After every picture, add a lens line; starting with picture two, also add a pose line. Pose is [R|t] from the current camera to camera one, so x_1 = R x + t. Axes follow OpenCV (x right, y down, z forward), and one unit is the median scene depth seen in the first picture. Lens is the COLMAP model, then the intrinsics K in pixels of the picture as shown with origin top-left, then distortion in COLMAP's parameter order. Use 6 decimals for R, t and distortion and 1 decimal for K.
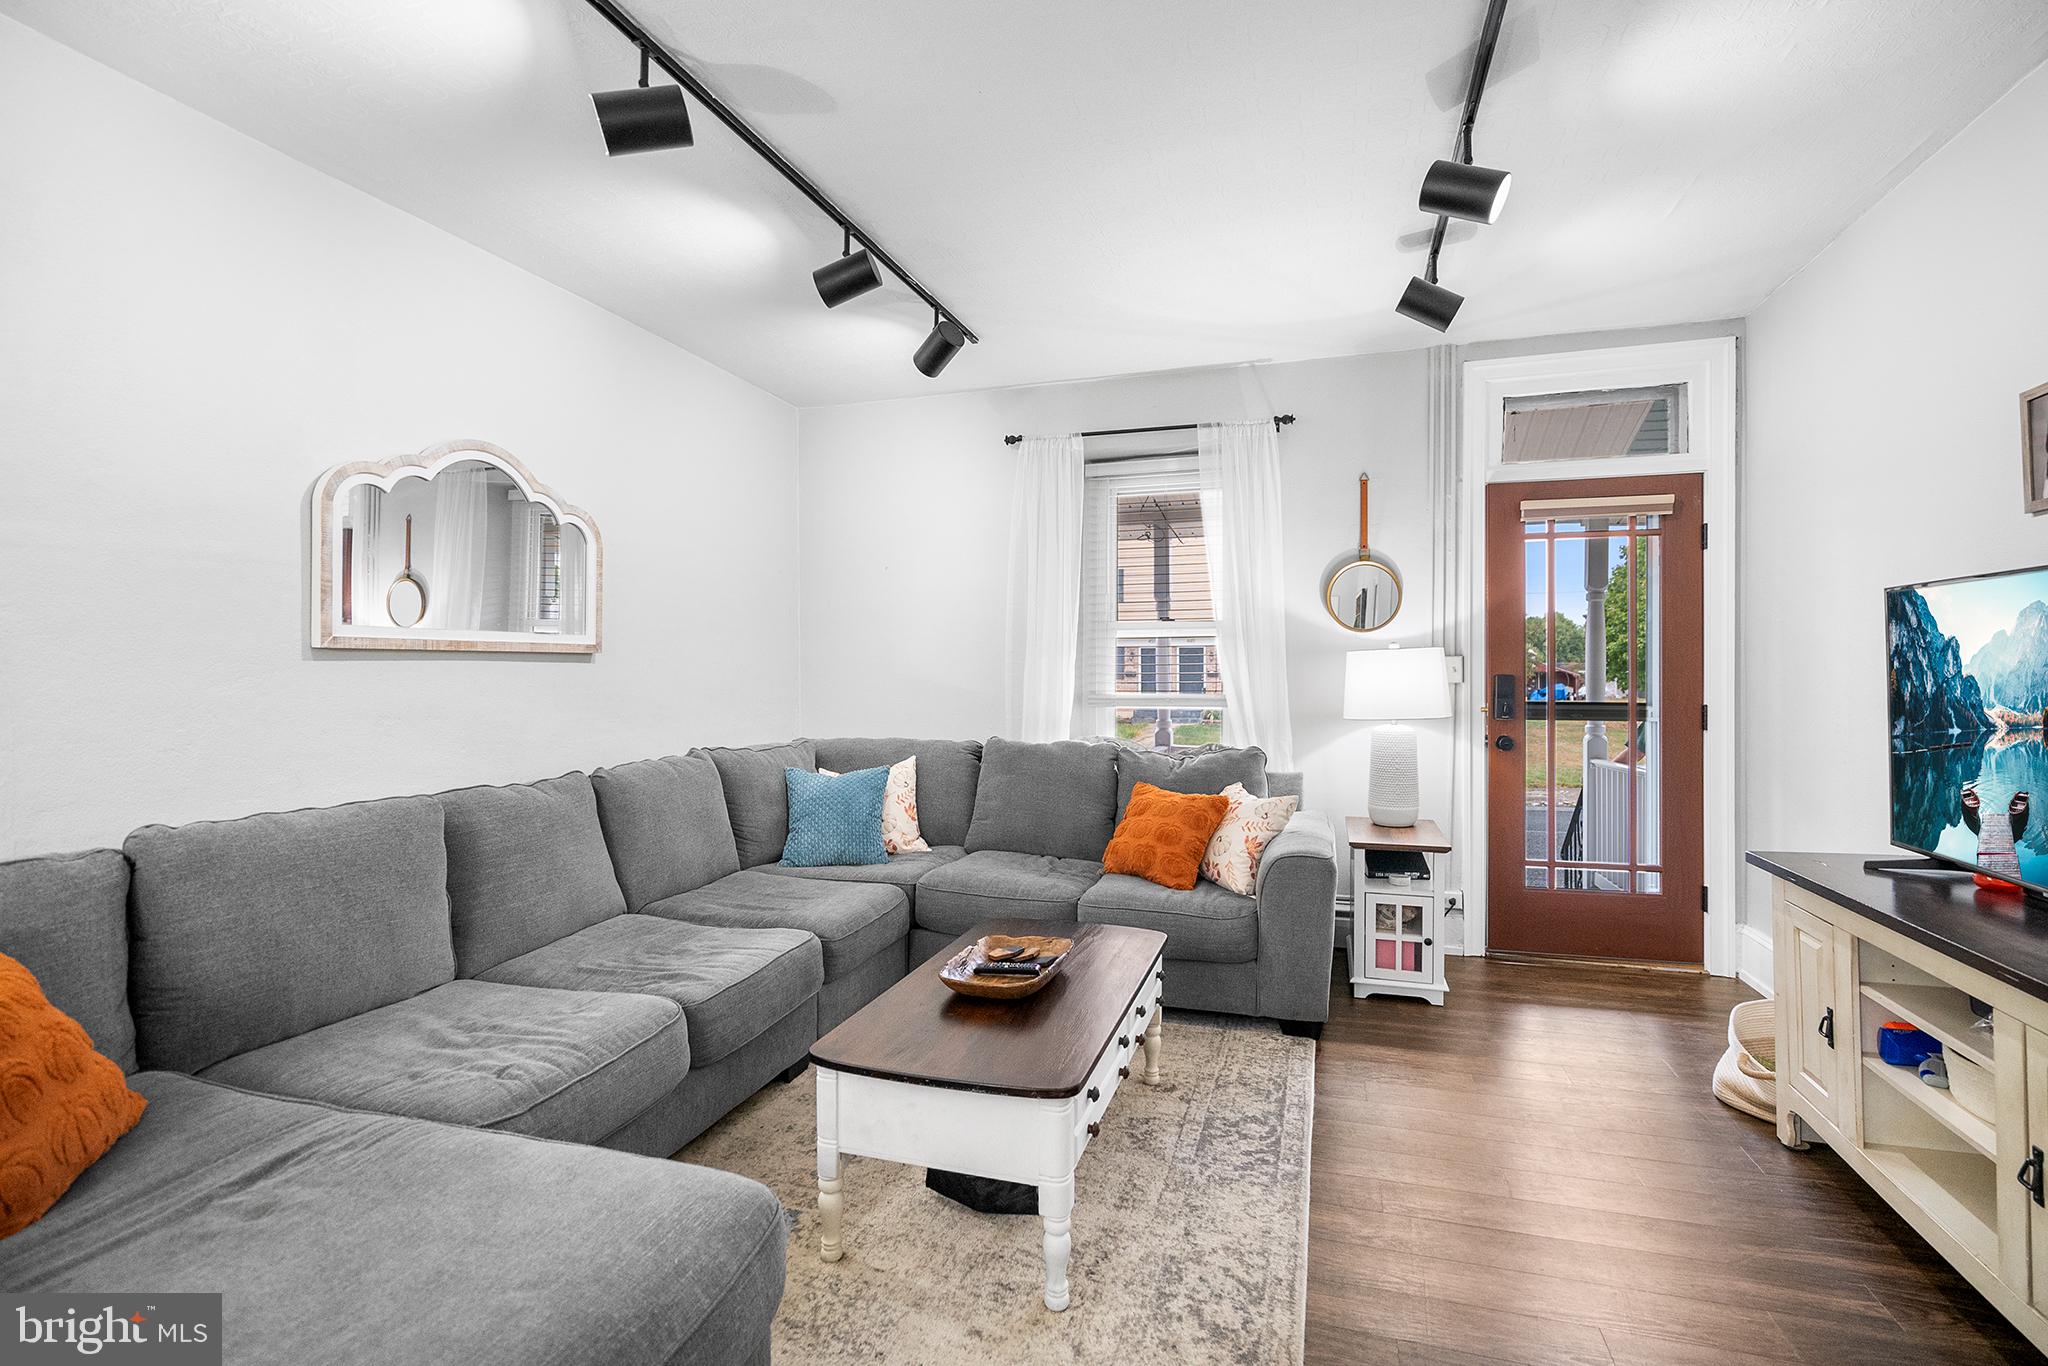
lens RADIAL K [[946.1, 0, 1041.9], [0, 946.1, 671.2], [0, 0, 1]] dist [-0.008603, 0.004359]
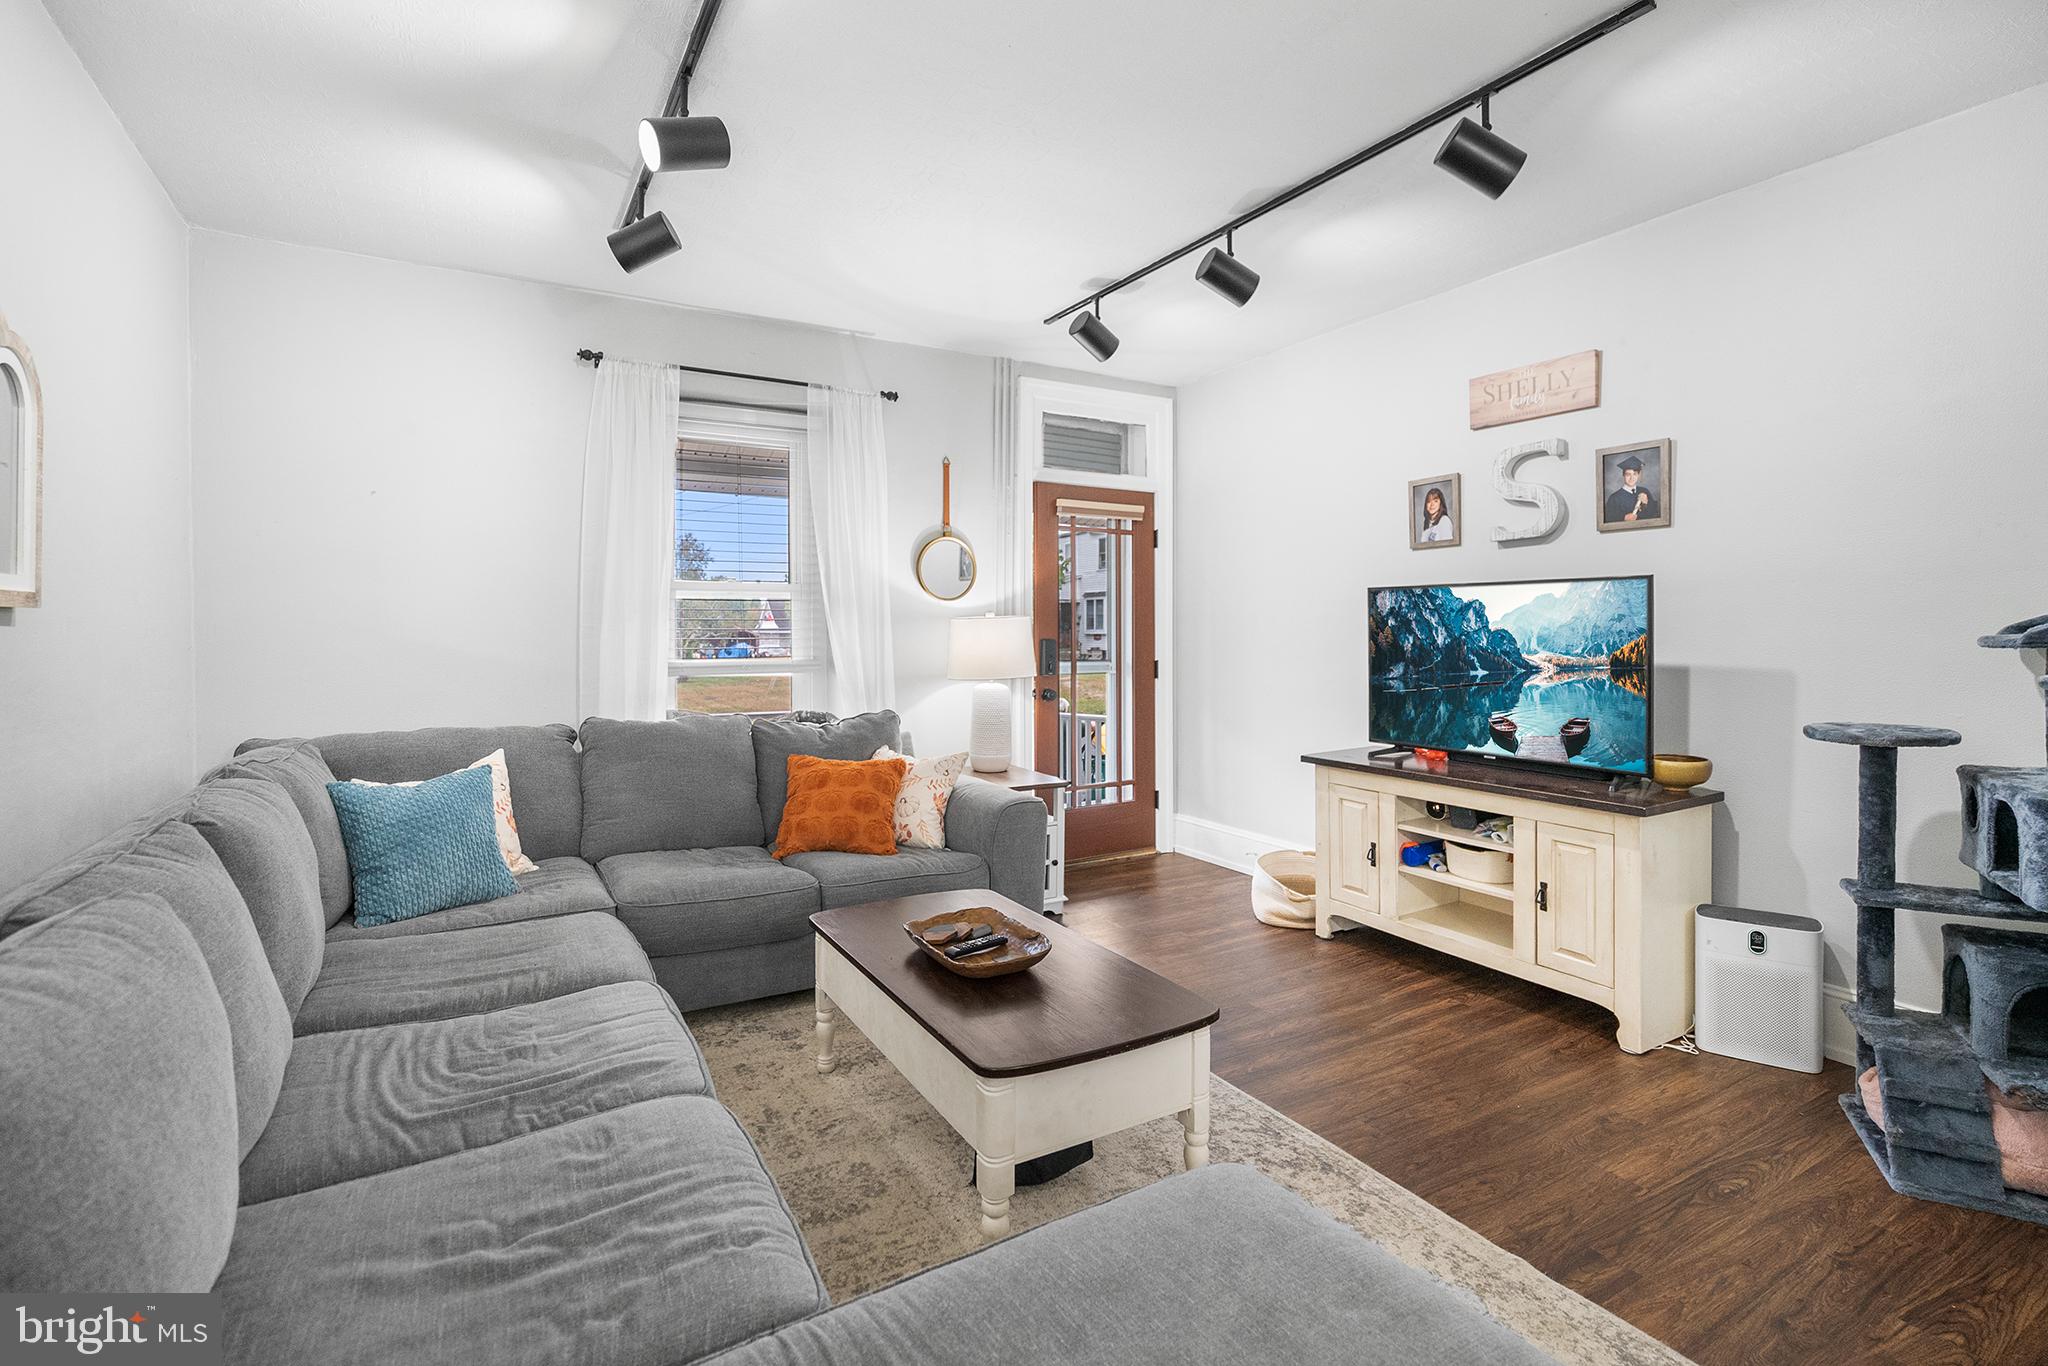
lens RADIAL K [[946.1, 0, 1043.0], [0, 946.1, 642.2], [0, 0, 1]] dist [-0.008603, 0.004359]
pose [[0.673858, -0.007385, 0.738824, -0.444727], [-0.000039, 0.999950, 0.010031, -0.004803], [-0.738861, -0.006788, 0.673824, 0.184946]]
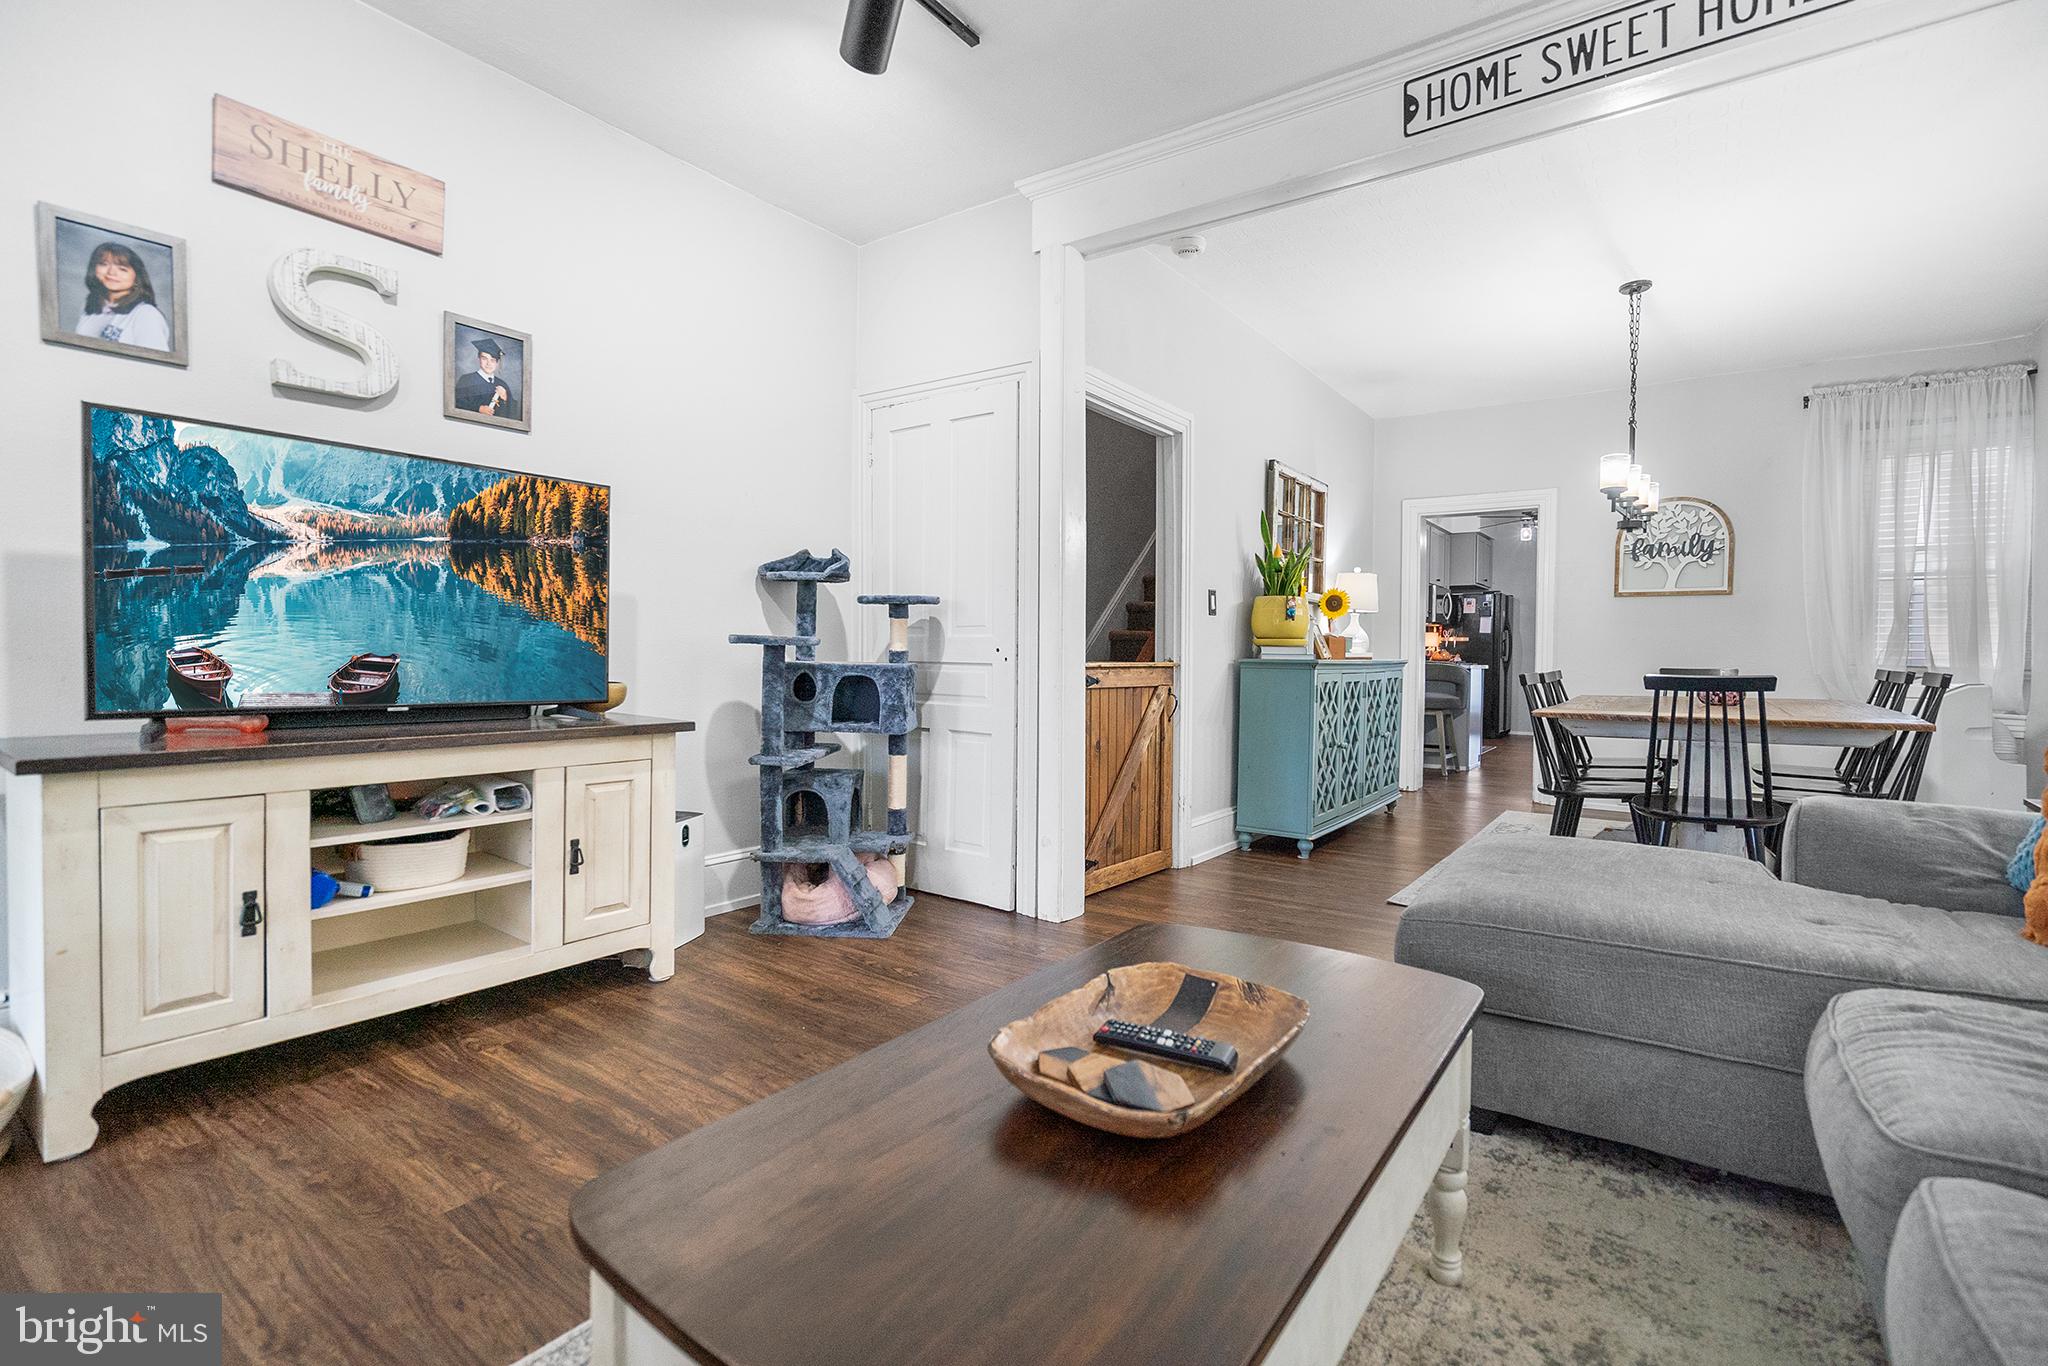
lens RADIAL K [[946.1, 0, 1024.1], [0, 946.1, 676.0], [0, 0, 1]] dist [-0.008603, 0.004359]
pose [[-0.946045, -0.012279, 0.323804, -0.086441], [-0.005584, 0.999751, 0.021597, 0.074921], [-0.323988, 0.018624, -0.945878, 0.908060]]
